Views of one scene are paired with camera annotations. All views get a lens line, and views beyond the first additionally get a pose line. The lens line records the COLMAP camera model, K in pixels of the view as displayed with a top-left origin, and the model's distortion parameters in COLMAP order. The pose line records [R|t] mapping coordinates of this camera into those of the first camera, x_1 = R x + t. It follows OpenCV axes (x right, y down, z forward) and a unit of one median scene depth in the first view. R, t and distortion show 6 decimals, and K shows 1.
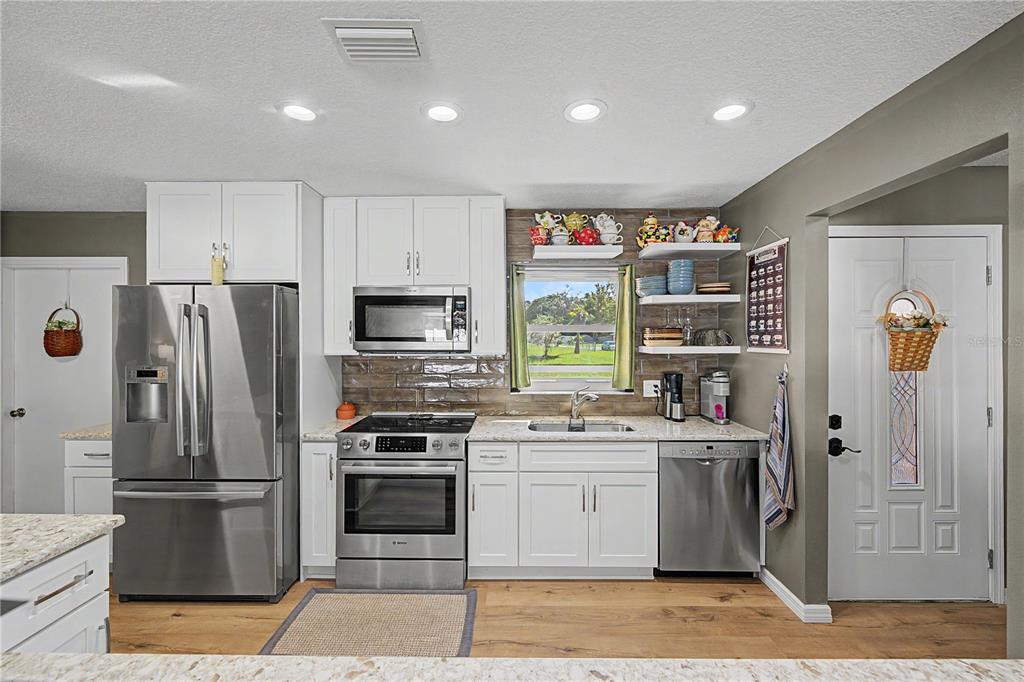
lens RADIAL K [[431.7, 0, 512.4], [0, 431.7, 338.8], [0, 0, 1]] dist [-0.001609, -0.000195]
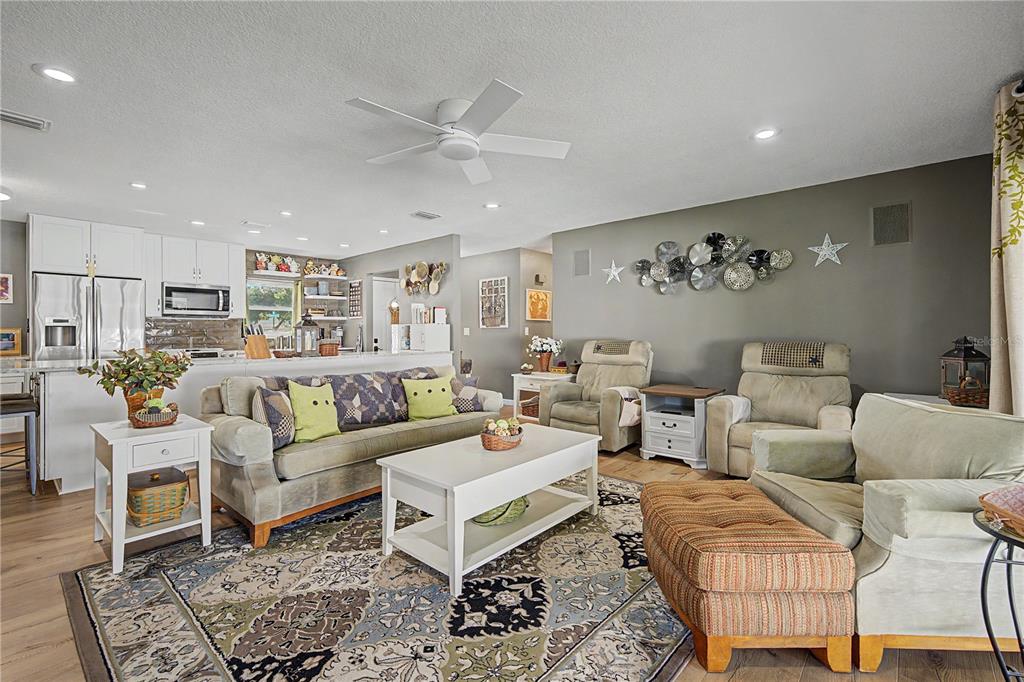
lens RADIAL K [[453.6, 0, 510.1], [0, 453.6, 332.9], [0, 0, 1]] dist [-0.001112, -0.000014]
pose [[0.662741, -0.002019, 0.748846, -0.850444], [0.001451, 0.999998, 0.001411, 0.110124], [-0.748847, 0.000152, 0.662743, -1.523458]]
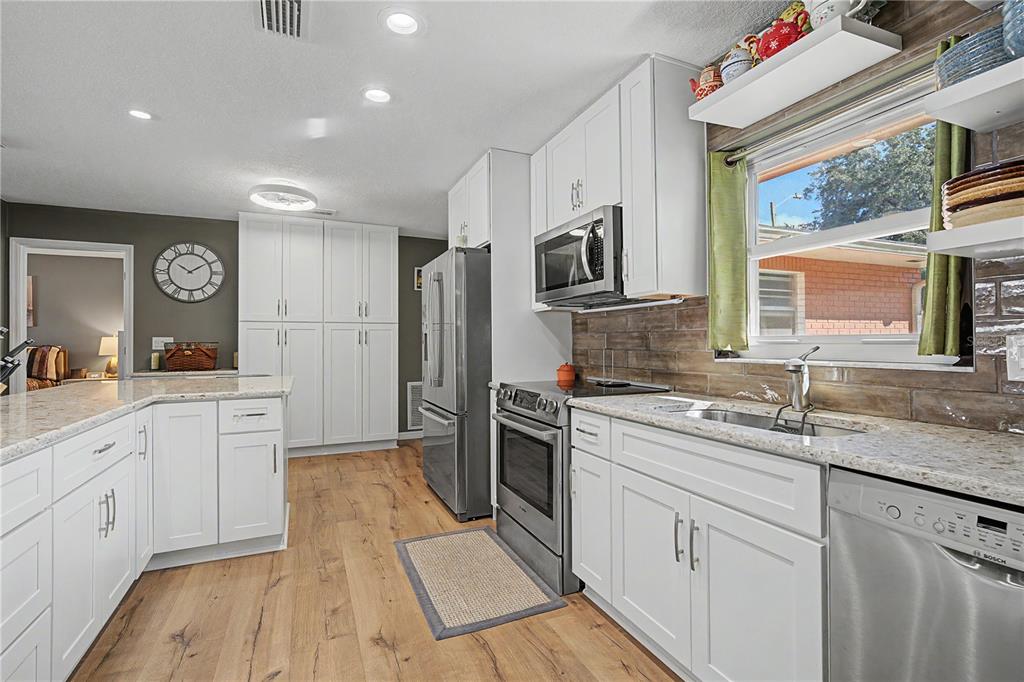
lens RADIAL K [[472.9, 0, 512.2], [0, 472.9, 338.2], [0, 0, 1]] dist [-0.000714, -0.000237]
pose [[0.412082, -0.011180, -0.911078, 0.571477], [-0.004084, 0.999892, -0.014117, 0.119526], [0.911138, 0.009538, 0.411992, 0.517166]]
